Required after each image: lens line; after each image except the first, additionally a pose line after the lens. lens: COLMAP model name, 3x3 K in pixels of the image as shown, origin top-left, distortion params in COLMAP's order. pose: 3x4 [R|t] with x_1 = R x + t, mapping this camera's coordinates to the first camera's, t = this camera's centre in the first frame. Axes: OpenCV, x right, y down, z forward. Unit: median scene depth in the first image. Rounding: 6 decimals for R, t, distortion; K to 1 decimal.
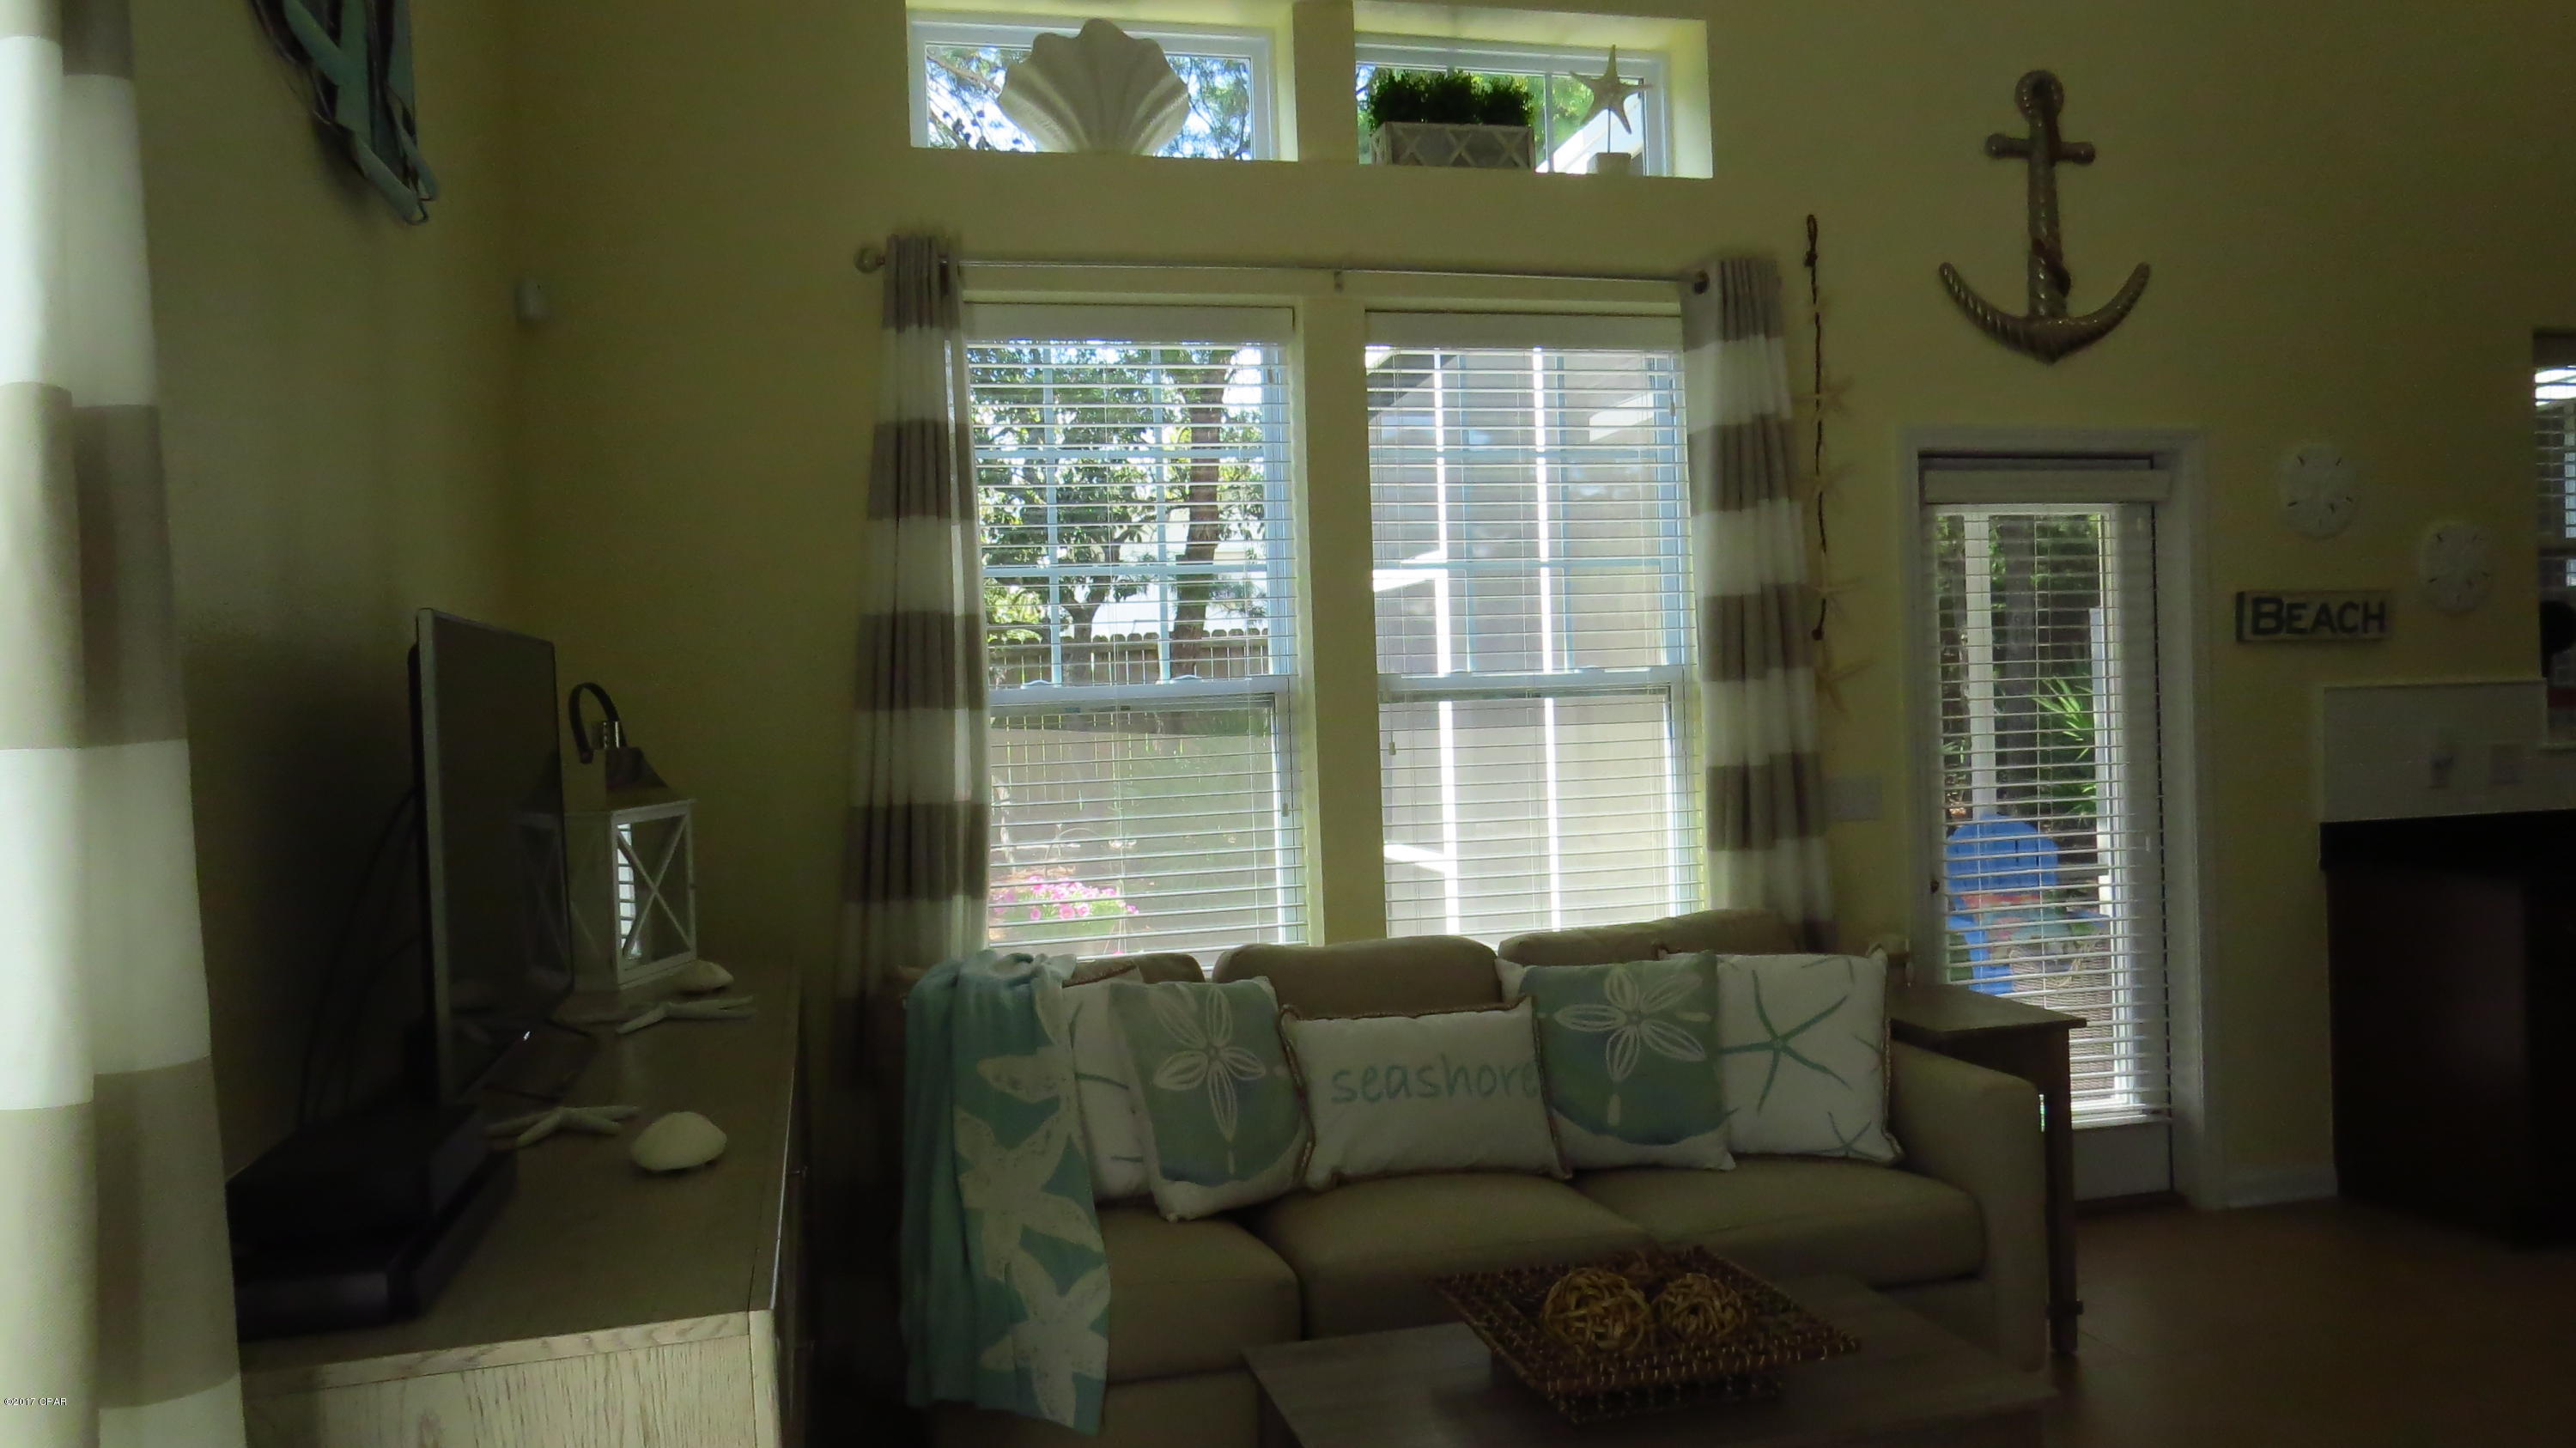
lens RADIAL K [[1837.1, 0, 1298.3], [0, 1837.1, 711.6], [0, 0, 1]] dist [-0.022011, 0.009394]
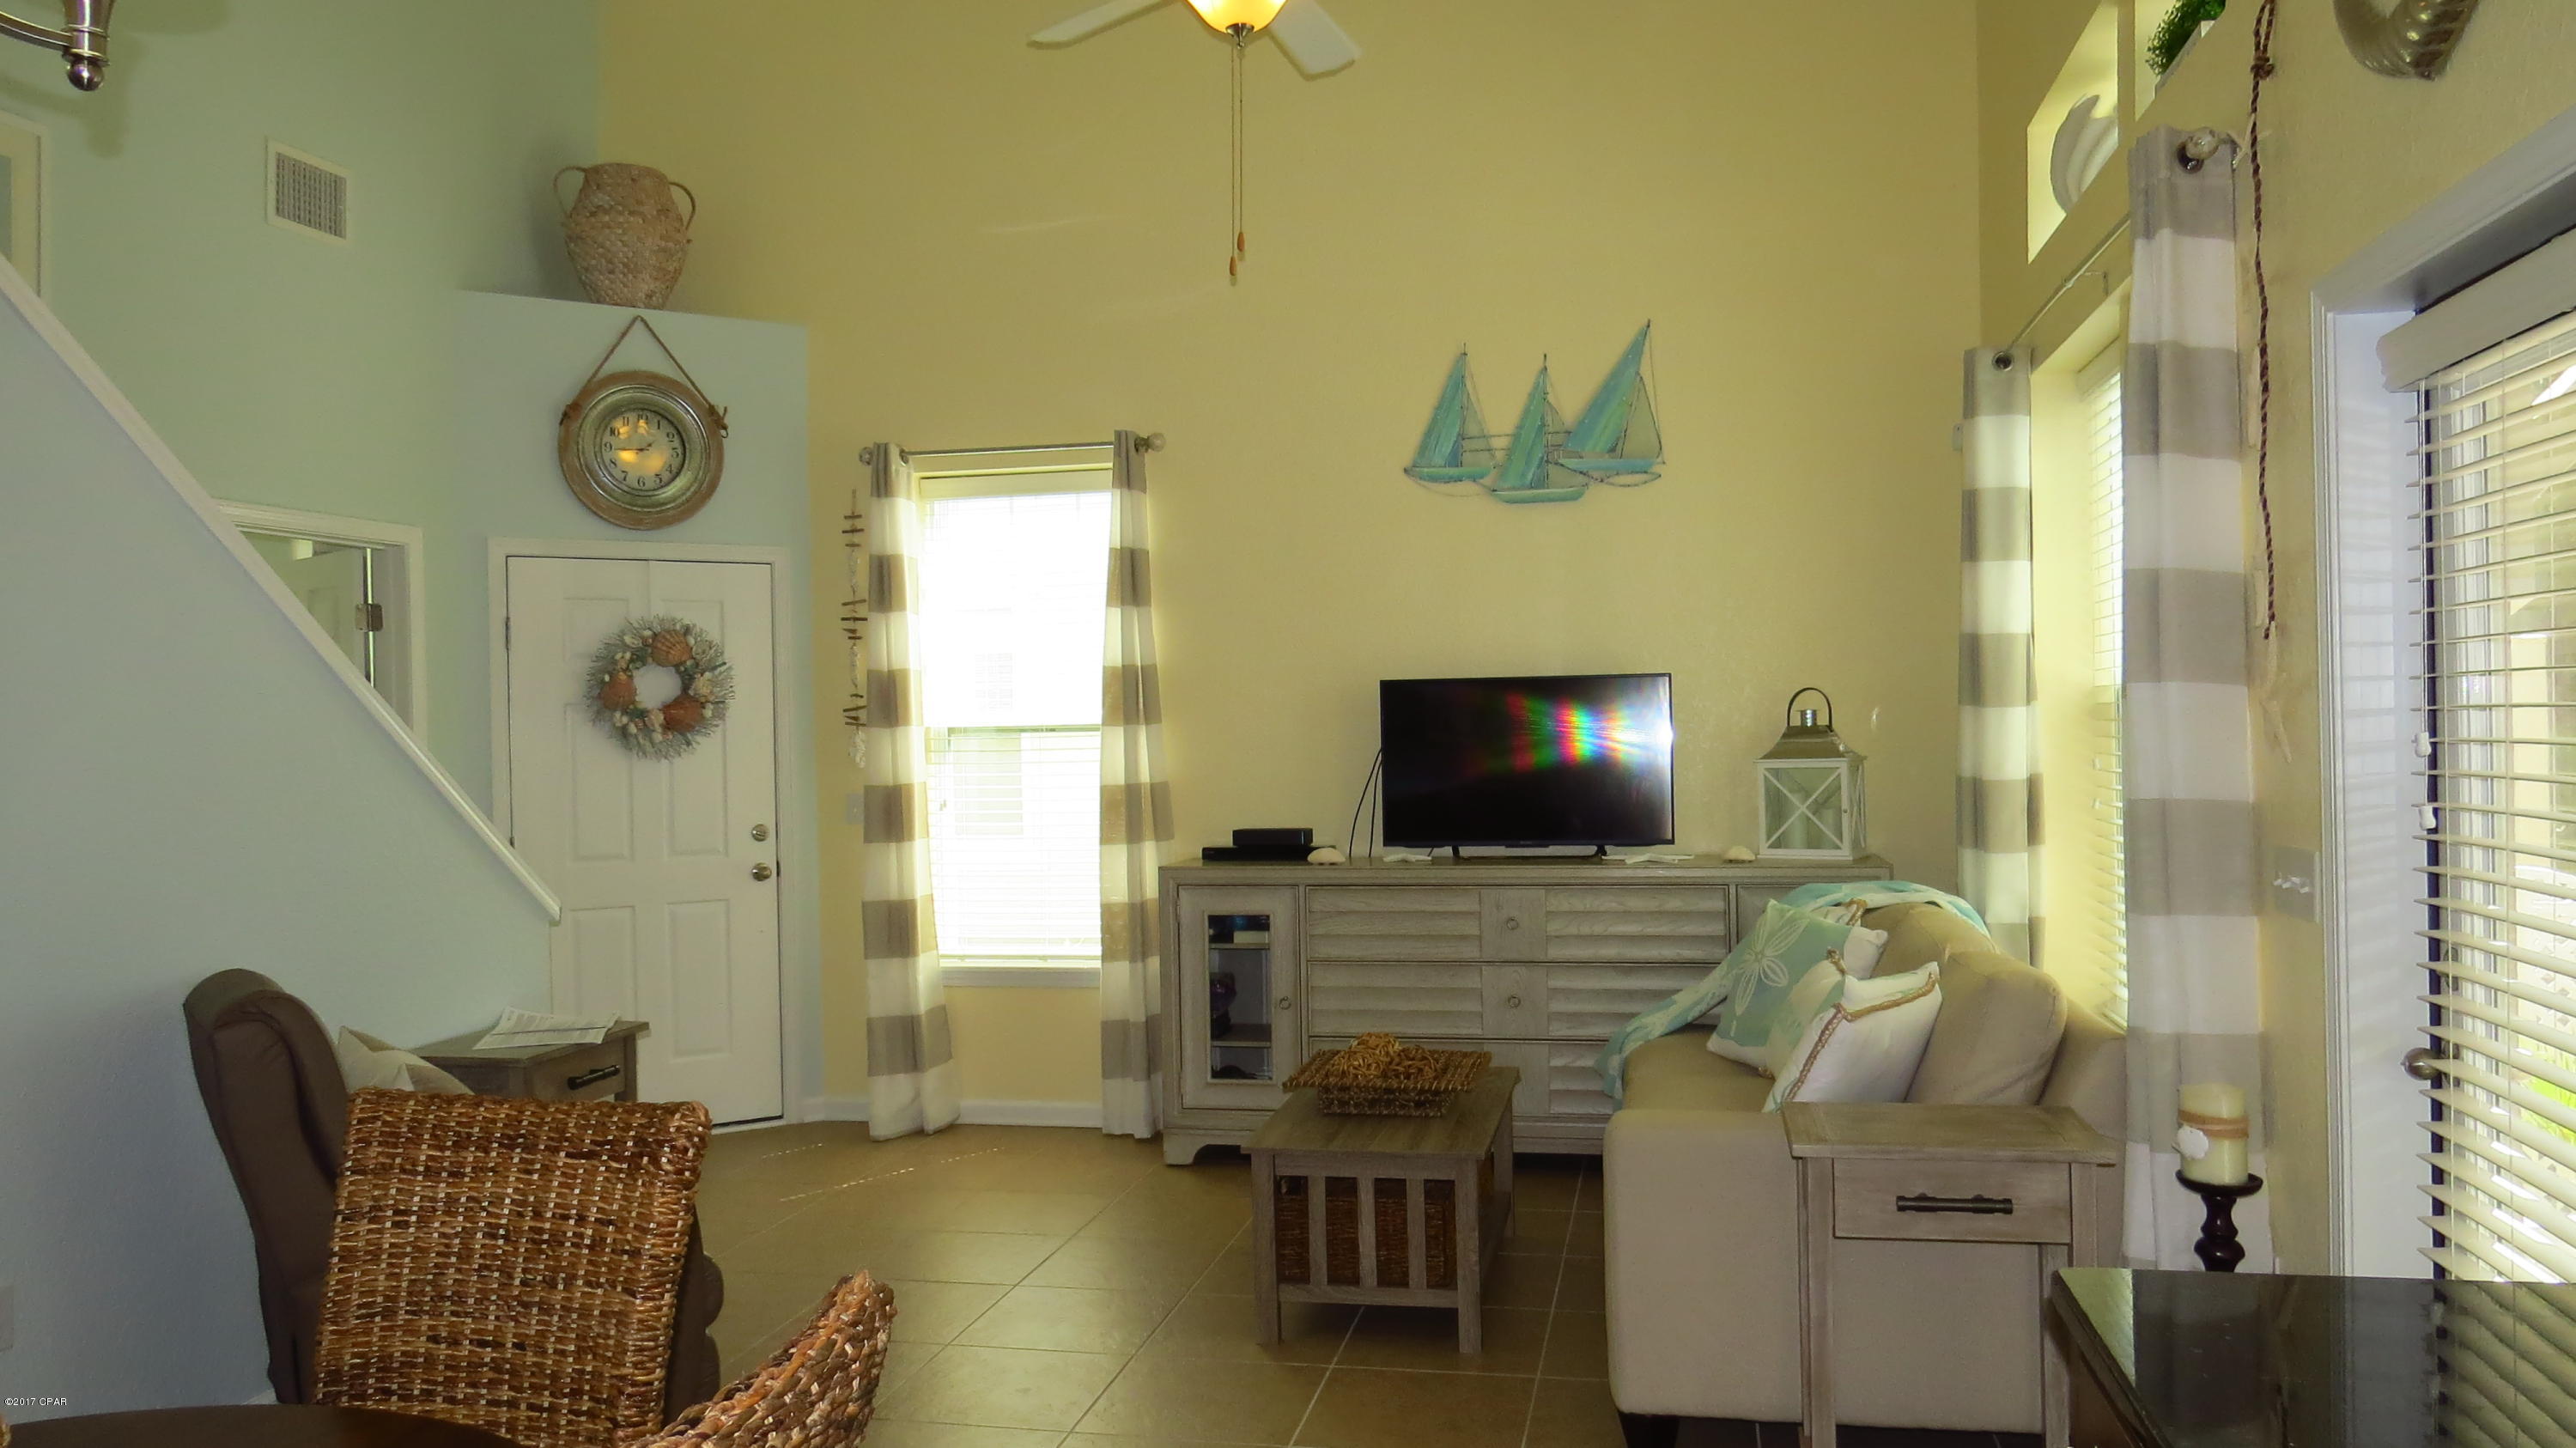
lens RADIAL K [[1837.1, 0, 1308.5], [0, 1837.1, 712.3], [0, 0, 1]] dist [-0.022011, 0.009394]
pose [[-0.431497, 0.036749, -0.901365, 1.057407], [0.024347, 0.999280, 0.029086, -0.041422], [0.901786, -0.009395, -0.432082, 0.992628]]
